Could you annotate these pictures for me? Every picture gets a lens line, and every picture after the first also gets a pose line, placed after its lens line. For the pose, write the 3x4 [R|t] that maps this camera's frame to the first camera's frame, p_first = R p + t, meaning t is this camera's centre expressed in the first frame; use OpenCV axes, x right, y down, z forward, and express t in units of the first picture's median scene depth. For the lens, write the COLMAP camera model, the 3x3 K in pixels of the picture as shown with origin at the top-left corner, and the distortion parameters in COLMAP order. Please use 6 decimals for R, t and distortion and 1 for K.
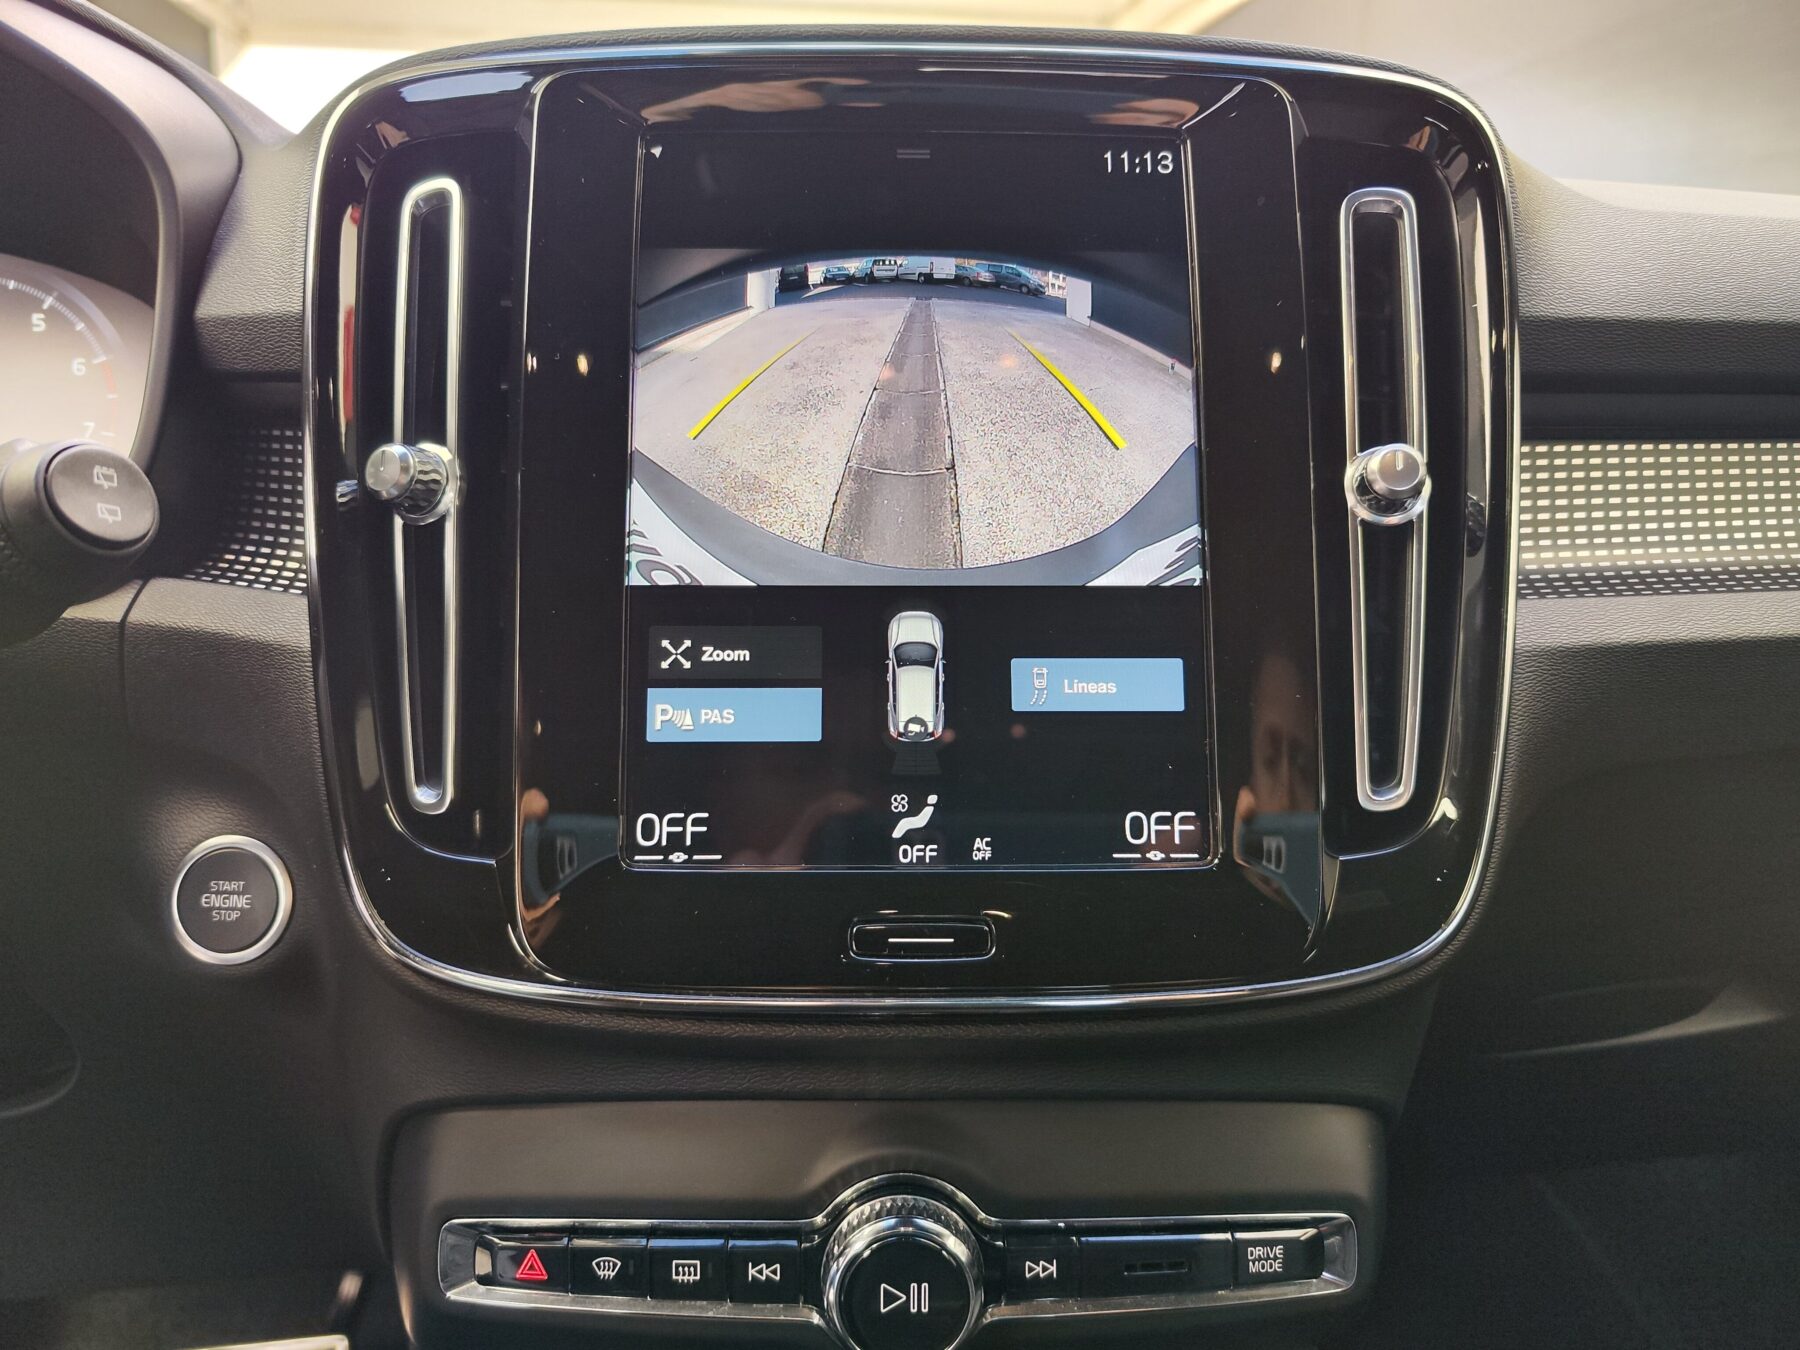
lens RADIAL K [[1247.3, 0, 902.6], [0, 1247.3, 663.6], [0, 0, 1]] dist [0.001029, -0.010386]
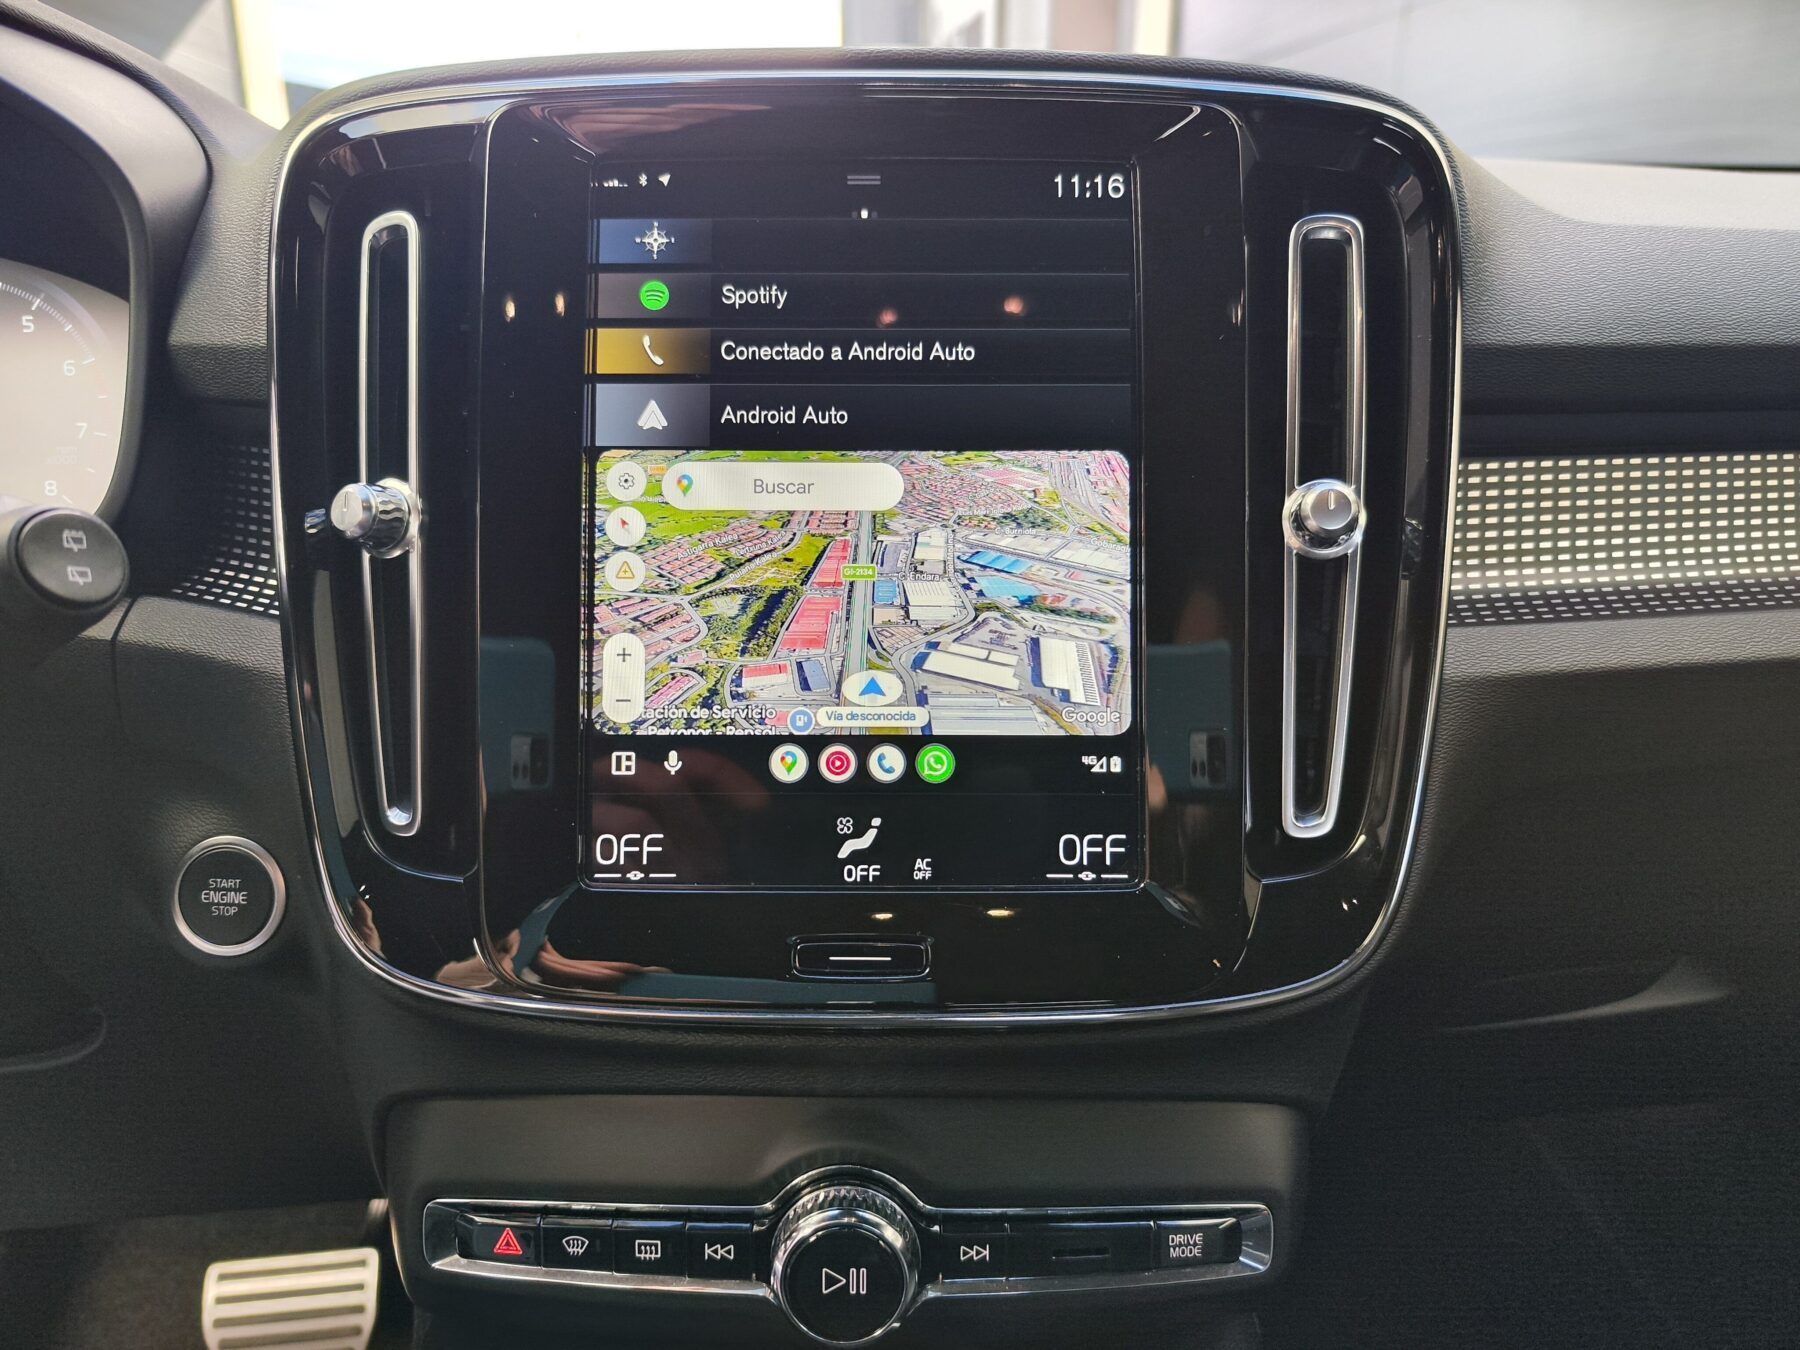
lens RADIAL K [[1247.3, 0, 906.1], [0, 1247.3, 675.5], [0, 0, 1]] dist [0.001029, -0.010386]
pose [[0.999732, 0.004311, -0.022757, 0.072363], [-0.002412, 0.996561, 0.082830, -0.100708], [0.023036, -0.082752, 0.996304, -0.036977]]
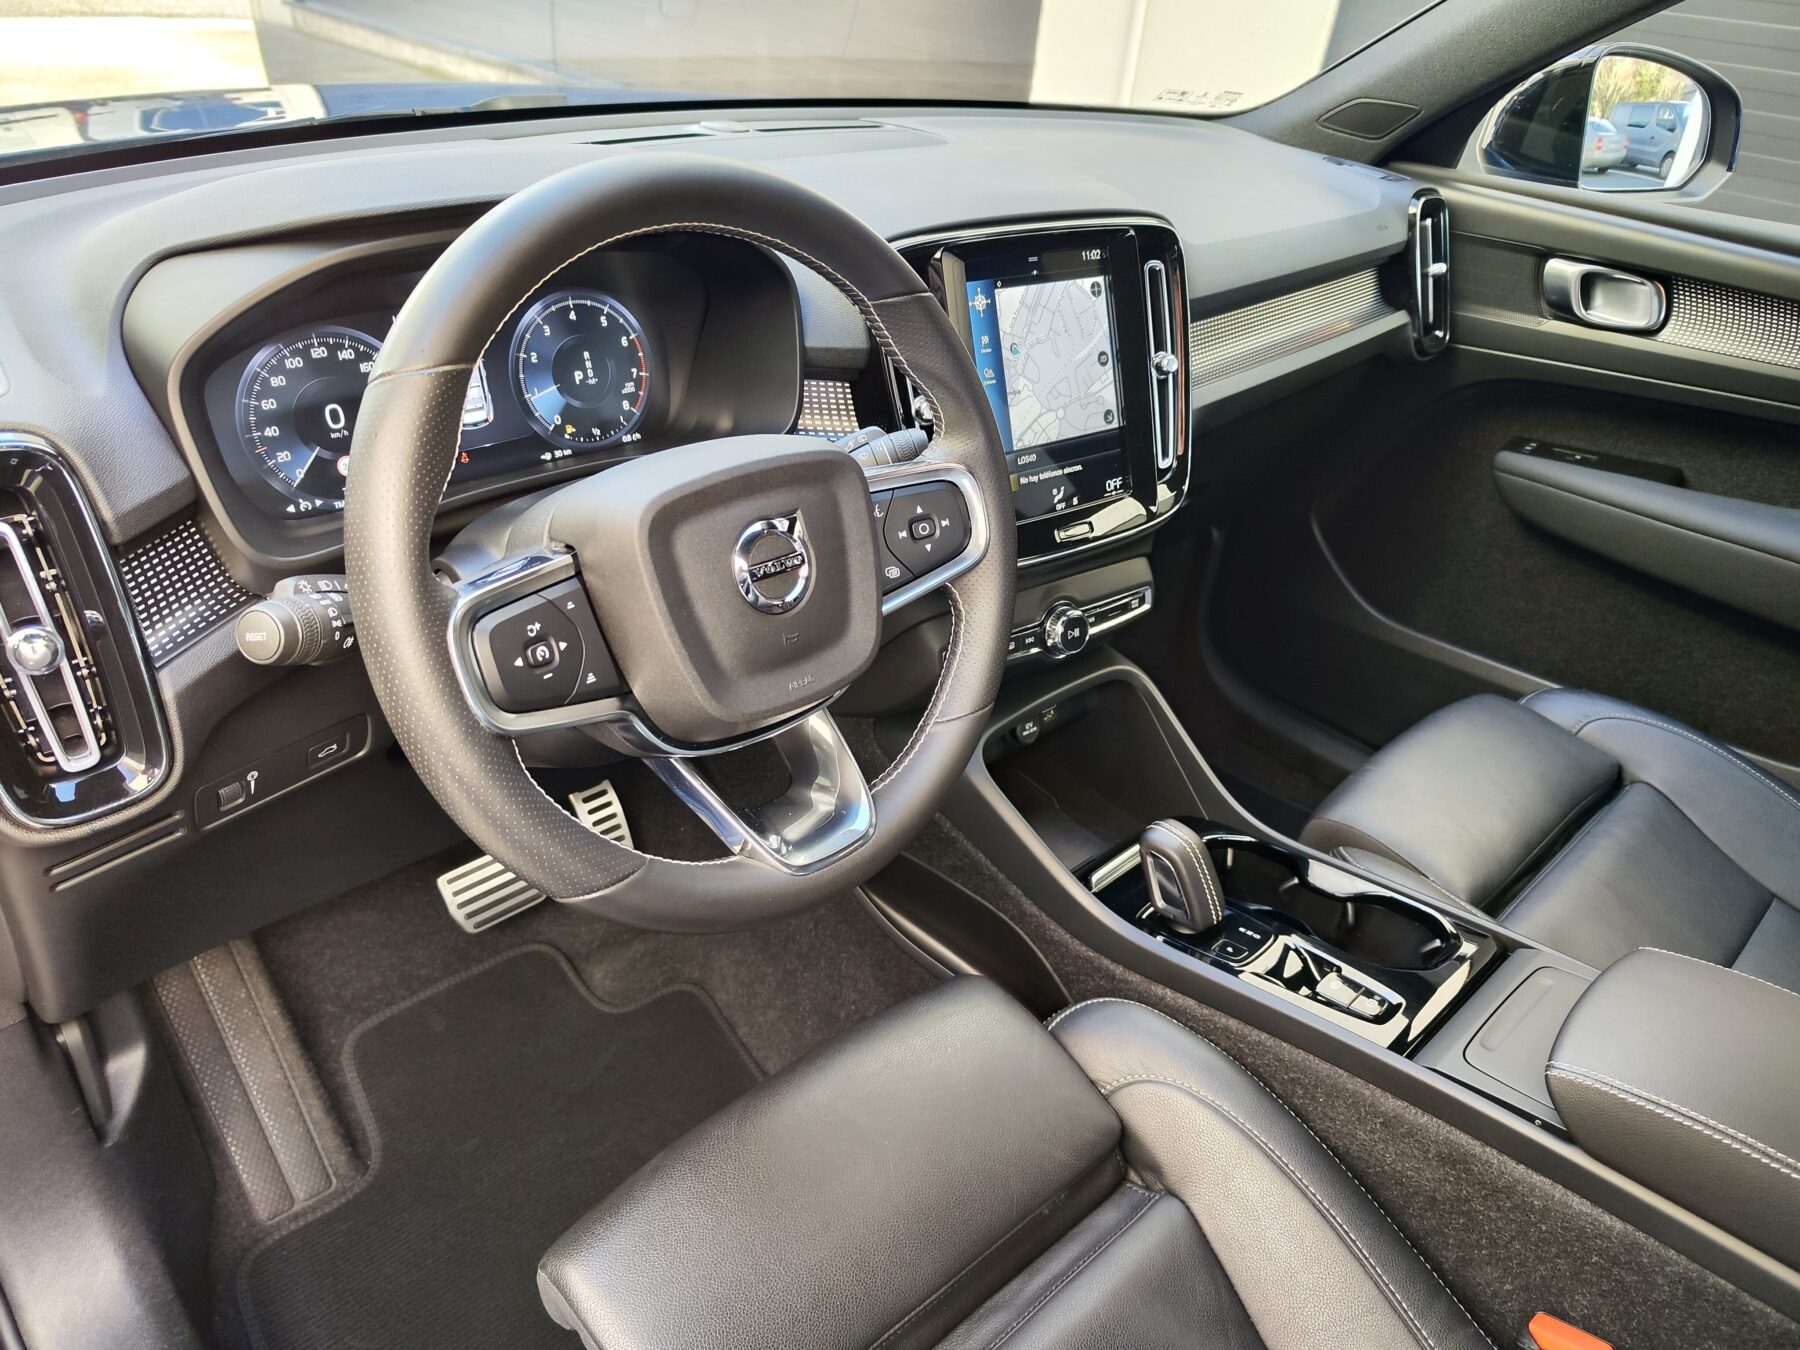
lens RADIAL K [[1247.3, 0, 890.1], [0, 1247.3, 679.9], [0, 0, 1]] dist [0.001029, -0.010386]
pose [[0.815510, -0.255333, 0.519374, -2.079408], [0.057382, 0.928667, 0.366448, -0.617374], [-0.575892, -0.269039, 0.771989, -1.304850]]
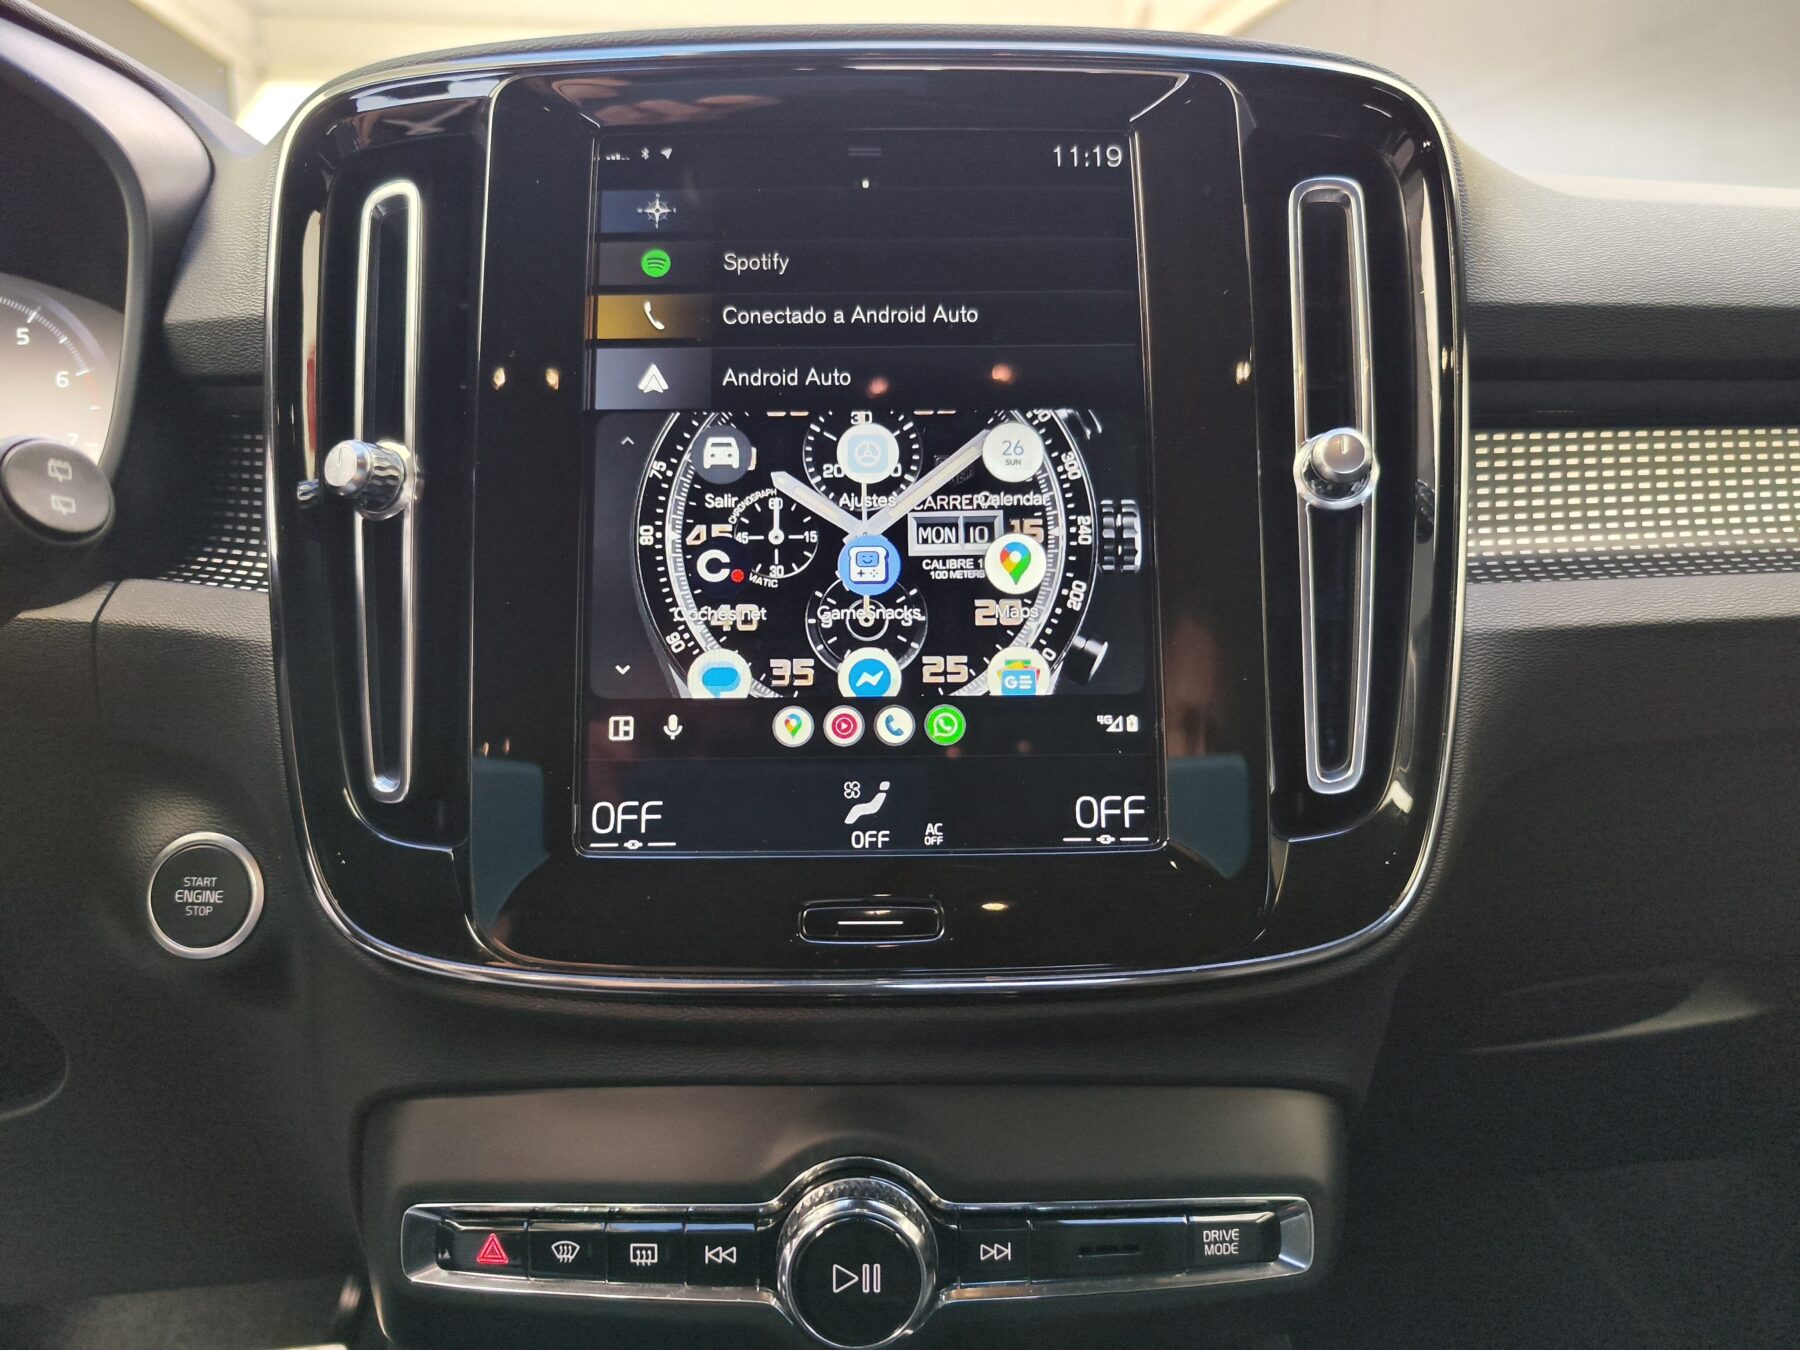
lens RADIAL K [[1247.3, 0, 900.8], [0, 1247.3, 680.1], [0, 0, 1]] dist [0.001029, -0.010386]
pose [[0.999843, -0.009623, -0.014869, 0.052700], [0.009516, 0.999928, -0.007251, 0.030530], [0.014938, 0.007108, 0.999863, -0.010174]]
